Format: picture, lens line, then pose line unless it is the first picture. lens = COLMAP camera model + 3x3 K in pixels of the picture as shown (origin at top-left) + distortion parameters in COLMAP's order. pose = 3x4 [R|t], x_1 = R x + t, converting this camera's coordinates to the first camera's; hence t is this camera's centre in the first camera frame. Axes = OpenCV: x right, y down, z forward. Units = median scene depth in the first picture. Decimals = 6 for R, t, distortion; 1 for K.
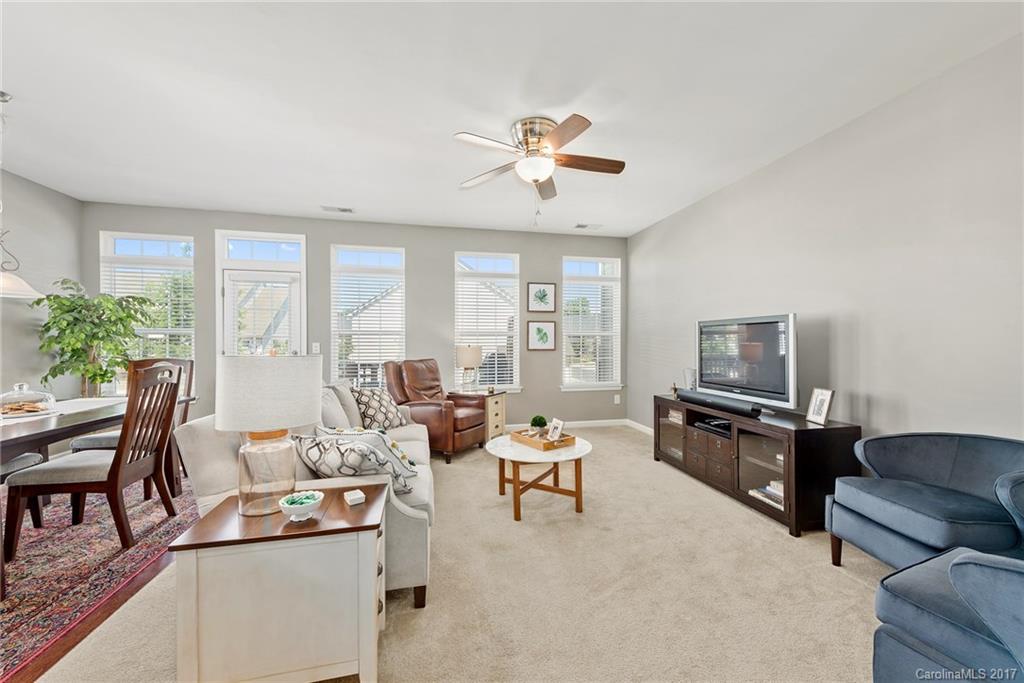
lens RADIAL K [[398.3, 0, 518.1], [0, 398.3, 343.6], [0, 0, 1]] dist [0.007975, -0.001138]
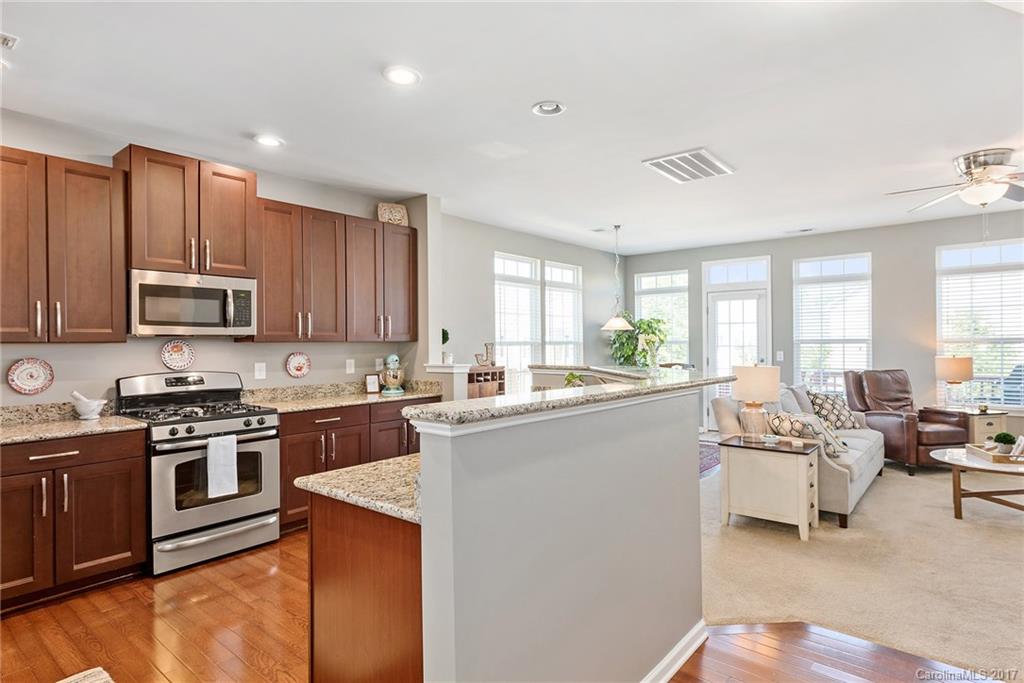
lens RADIAL K [[545.3, 0, 515.0], [0, 545.3, 343.2], [0, 0, 1]] dist [0.005355, -0.002697]
pose [[0.601324, -0.002282, -0.799002, 0.298195], [0.005478, 0.999984, 0.001266, -0.034650], [0.798986, -0.005139, 0.601327, -0.565858]]
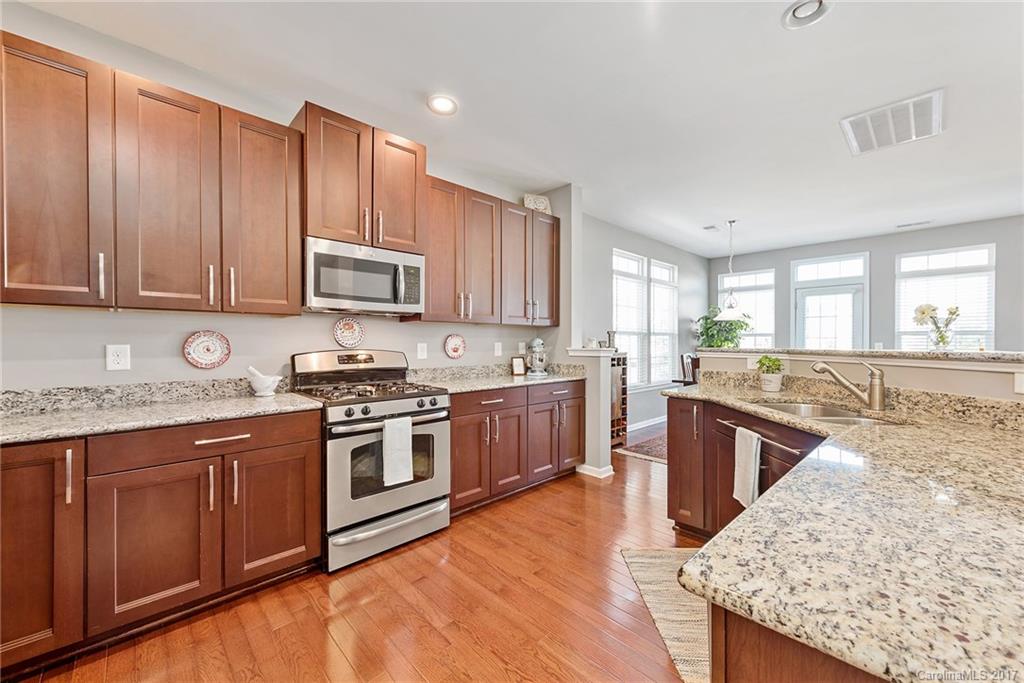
lens RADIAL K [[398.3, 0, 517.3], [0, 398.3, 343.3], [0, 0, 1]] dist [0.007975, -0.001138]
pose [[0.504275, 0.006321, -0.863520, -0.036320], [-0.002493, 0.999980, 0.005864, -0.005522], [0.863539, -0.000804, 0.504281, -0.560252]]
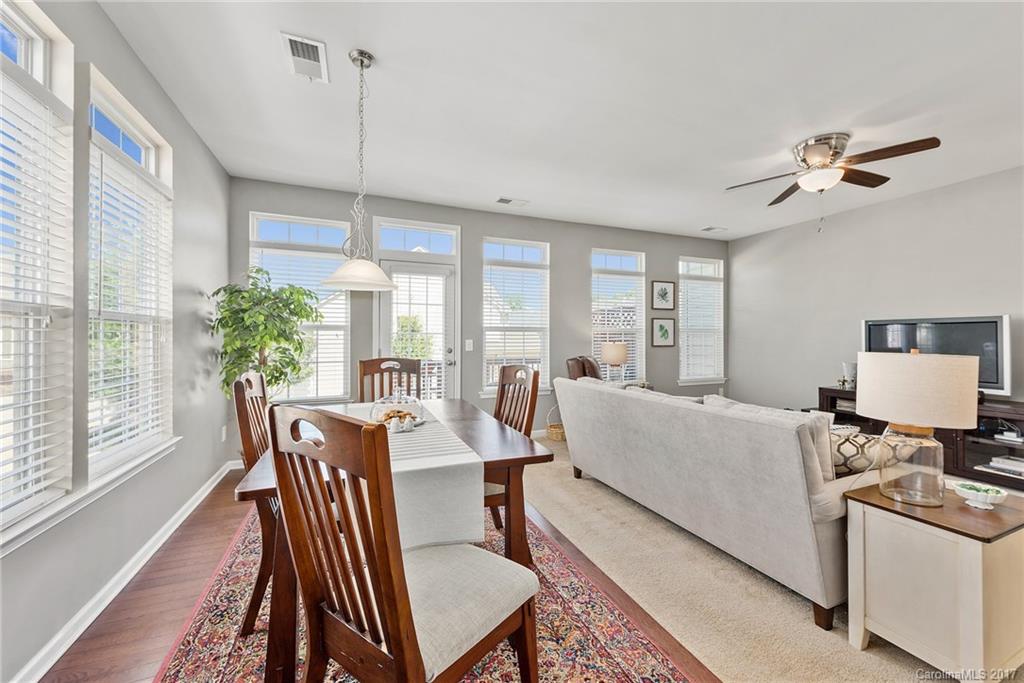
lens RADIAL K [[398.3, 0, 521.6], [0, 398.3, 337.0], [0, 0, 1]] dist [0.007975, -0.001138]
pose [[0.984974, -0.001096, 0.172700, -0.624943], [0.001911, 0.999988, -0.004550, -0.004515], [-0.172693, 0.004811, 0.984964, 0.051507]]
